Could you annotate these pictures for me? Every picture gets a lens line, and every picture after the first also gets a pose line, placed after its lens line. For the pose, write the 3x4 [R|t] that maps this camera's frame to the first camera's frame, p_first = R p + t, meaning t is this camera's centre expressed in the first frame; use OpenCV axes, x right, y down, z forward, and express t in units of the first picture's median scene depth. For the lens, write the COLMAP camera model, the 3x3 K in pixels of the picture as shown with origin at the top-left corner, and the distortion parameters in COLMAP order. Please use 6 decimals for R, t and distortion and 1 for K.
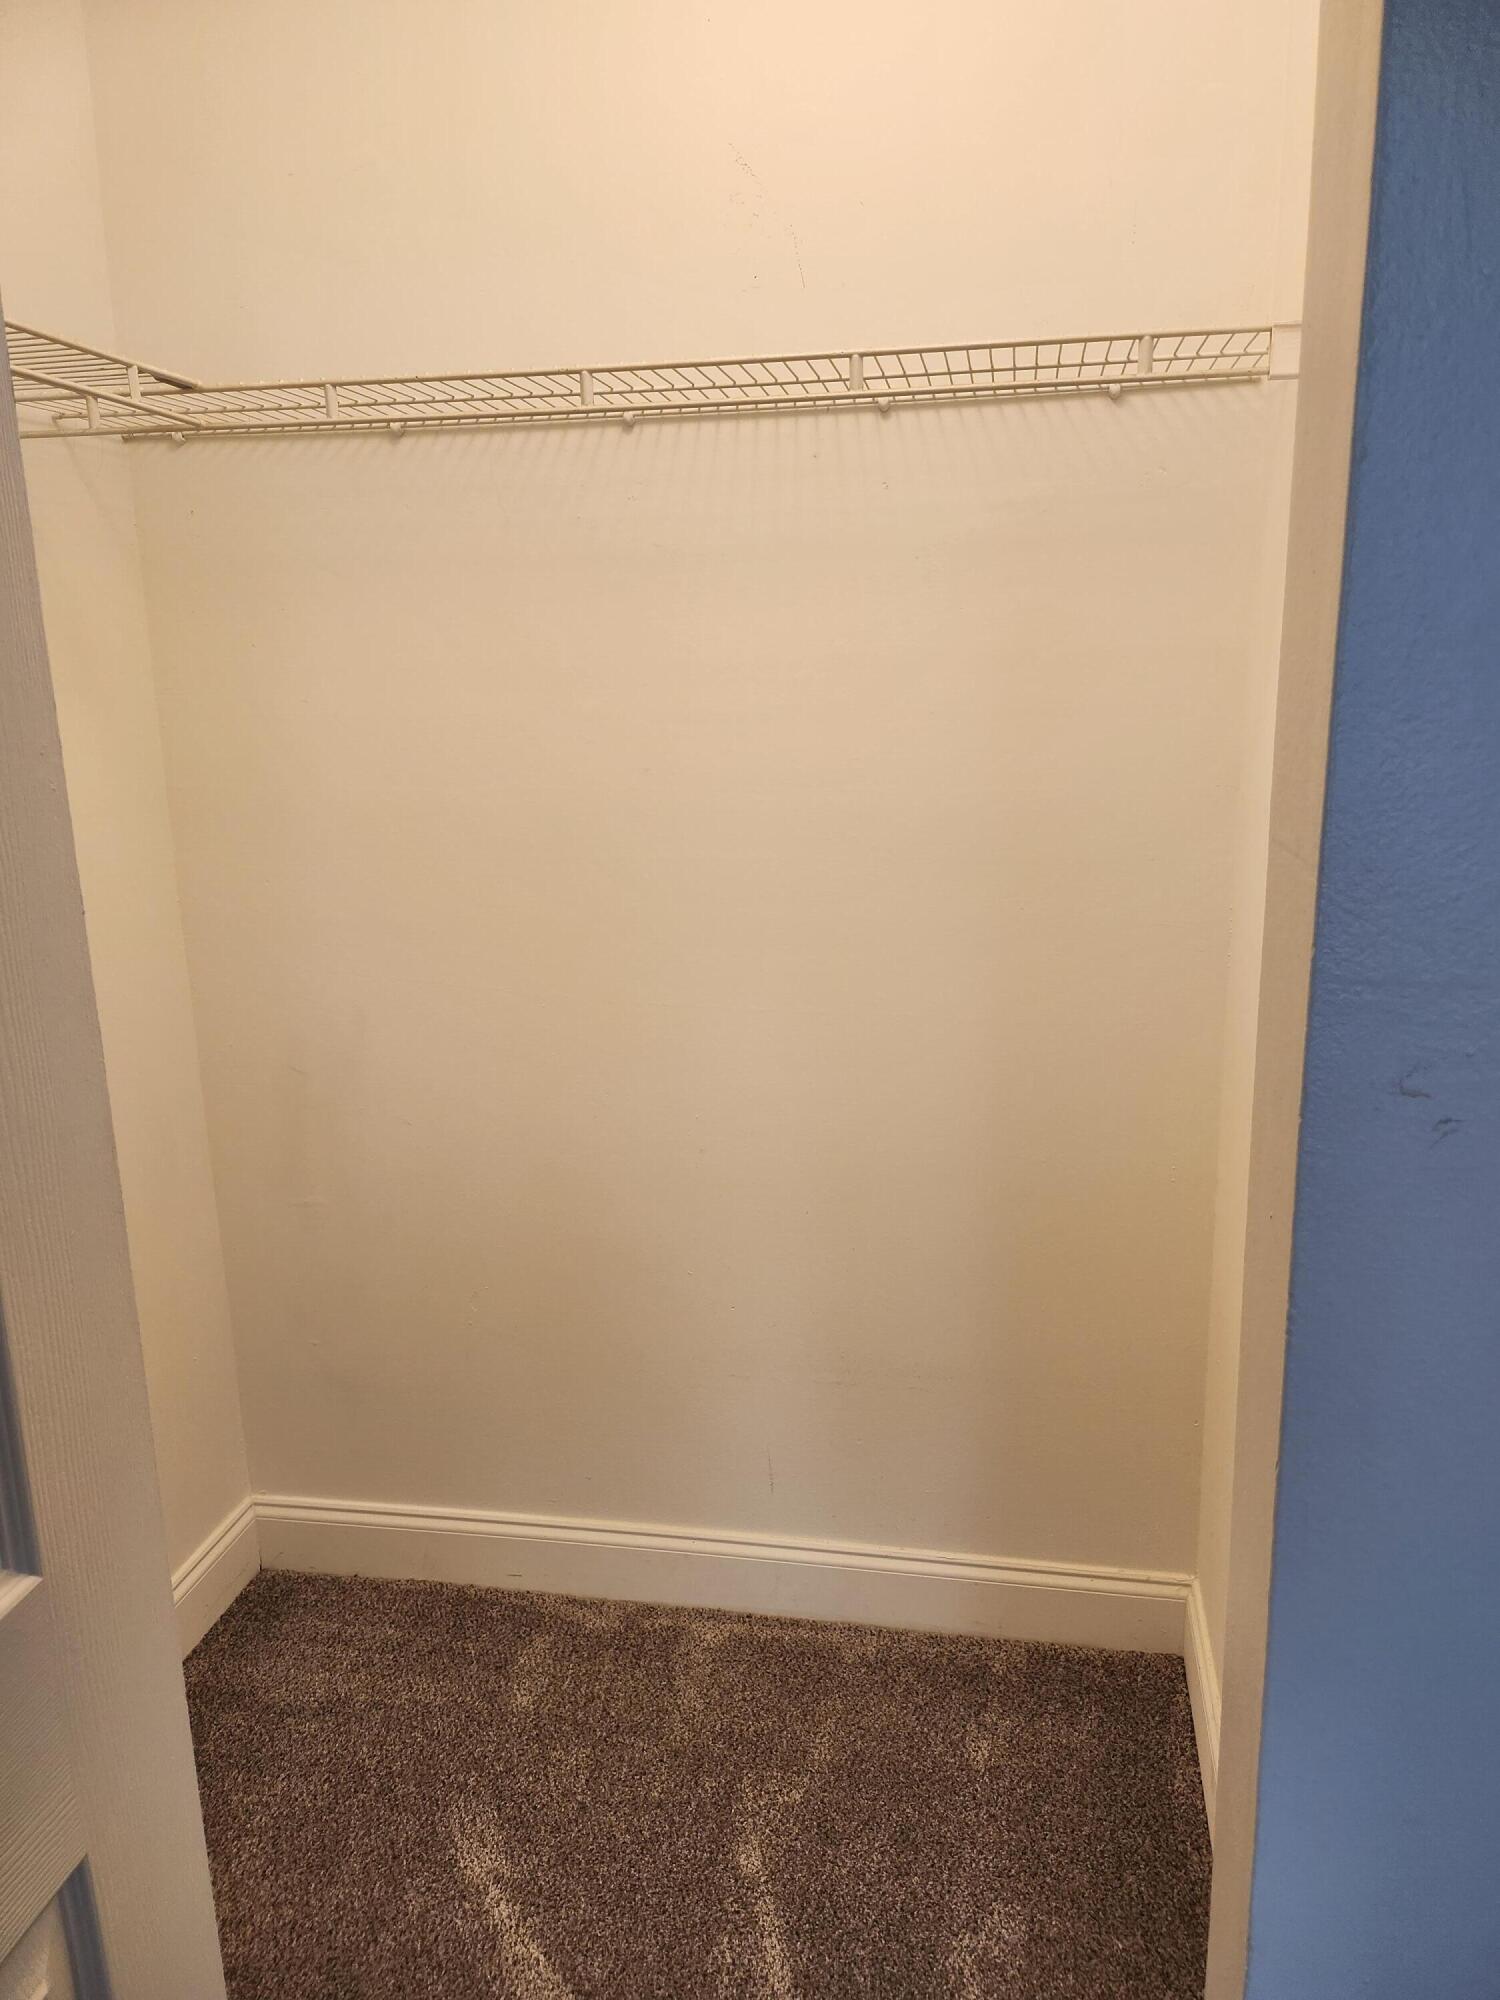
lens RADIAL K [[1402.7, 0, 763.0], [0, 1402.7, 1007.9], [0, 0, 1]] dist [0.071304, -0.070253]
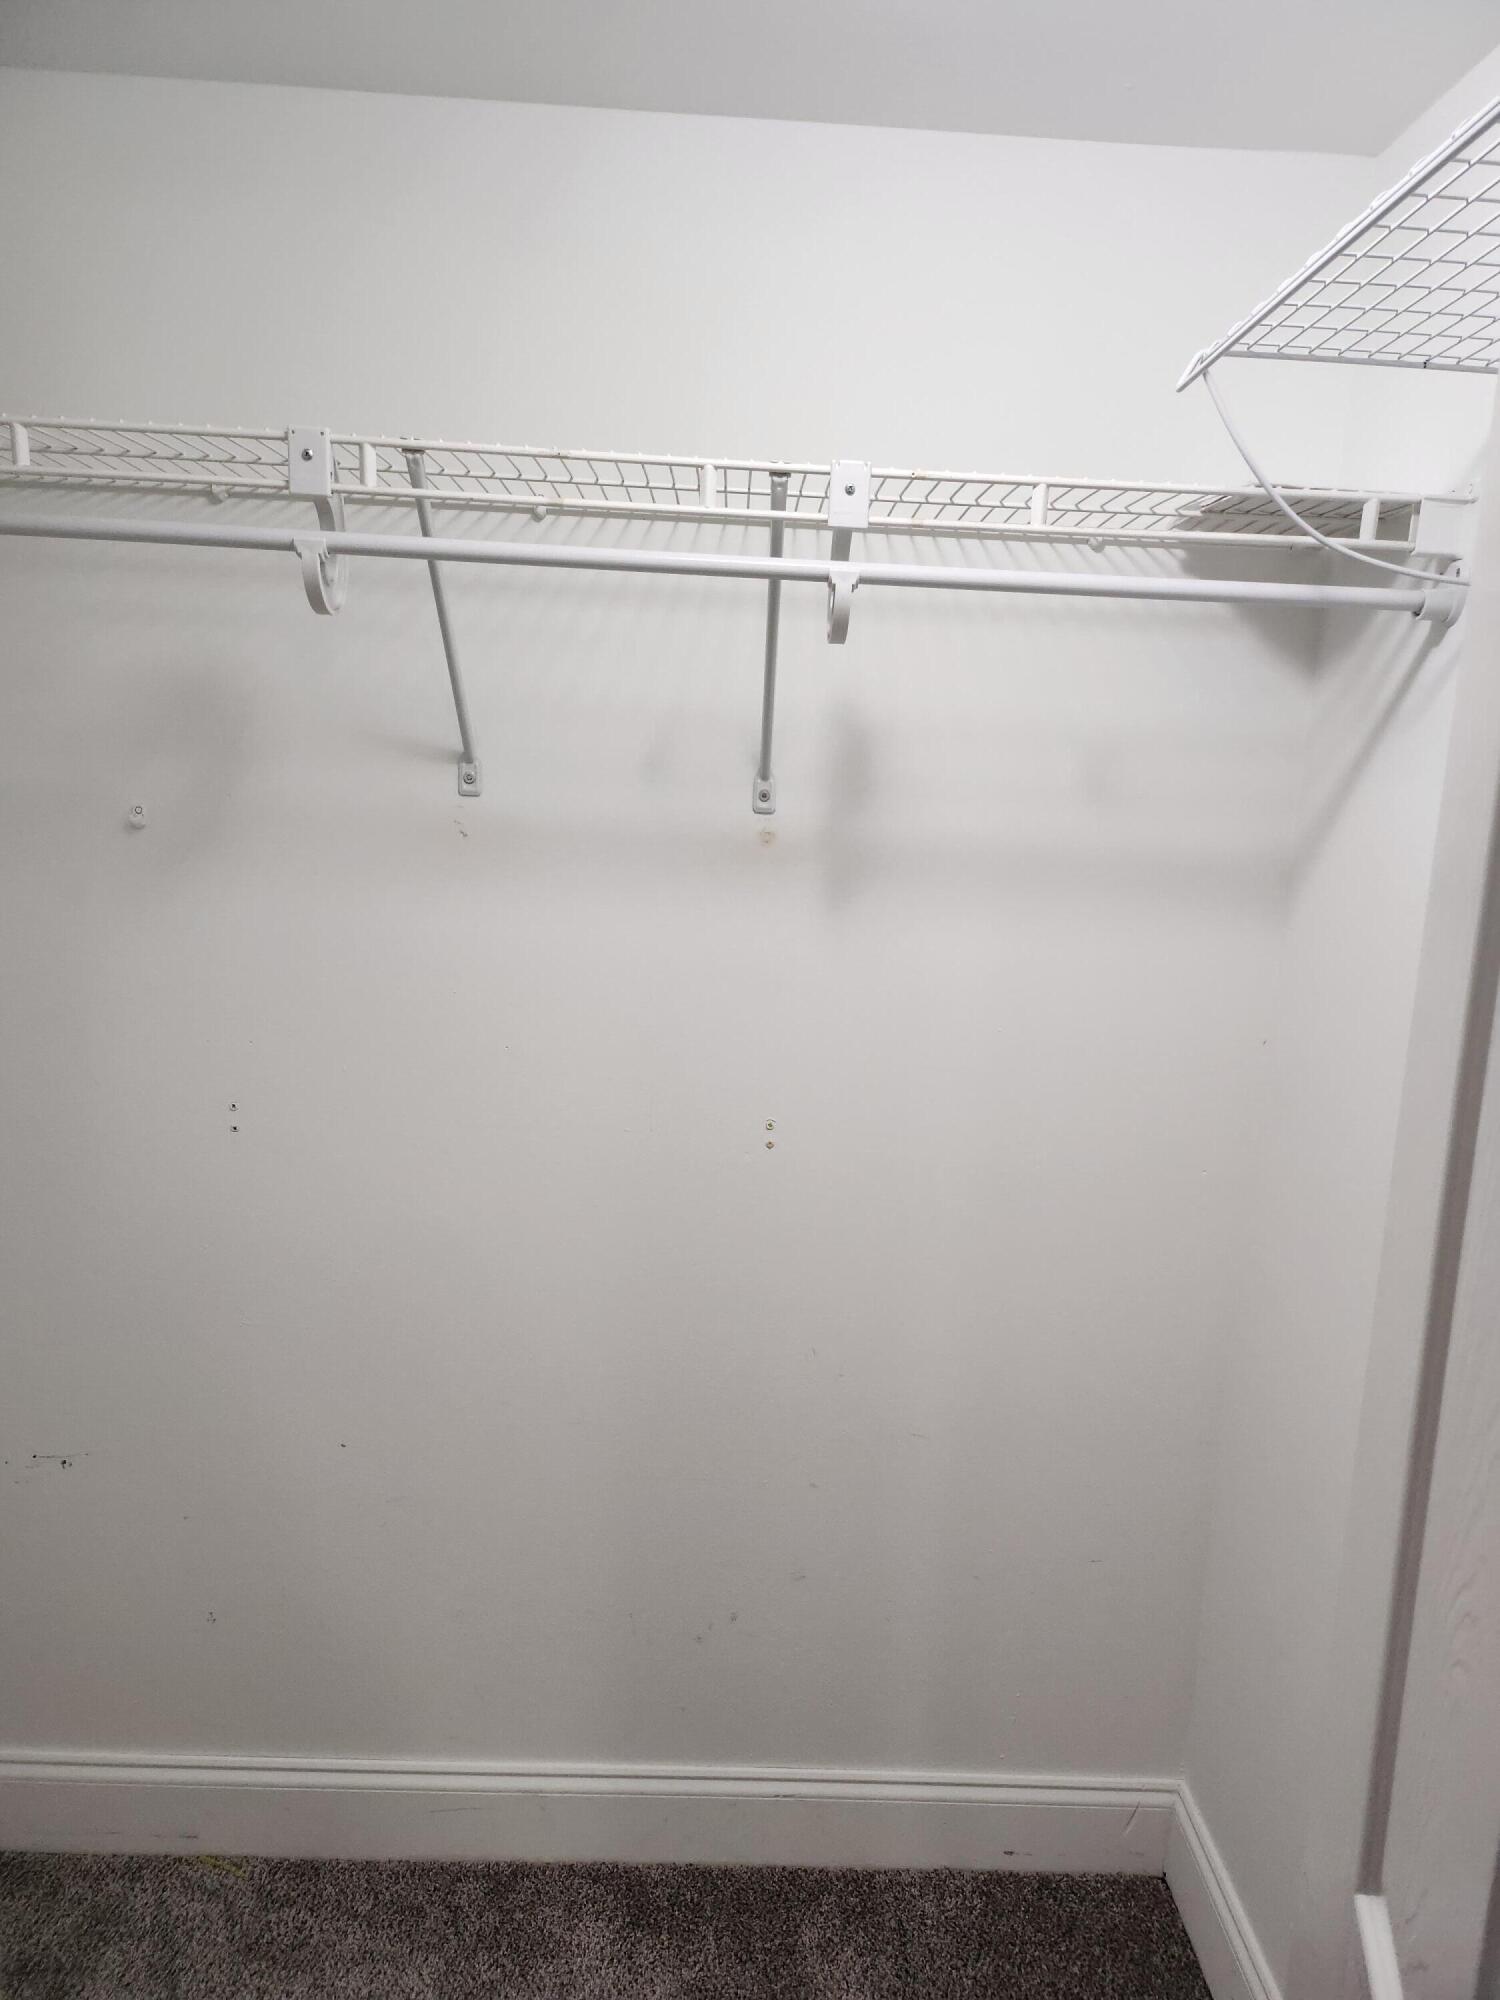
lens RADIAL K [[1515.6, 0, 750.0], [0, 1515.6, 1000.0], [0, 0, 1]] dist [0.084227, -0.086944]
pose [[0.976266, 0.037337, 0.213330, -0.101141], [-0.017100, 0.995241, -0.095929, -0.002080], [-0.215897, 0.090005, 0.972259, 0.019019]]
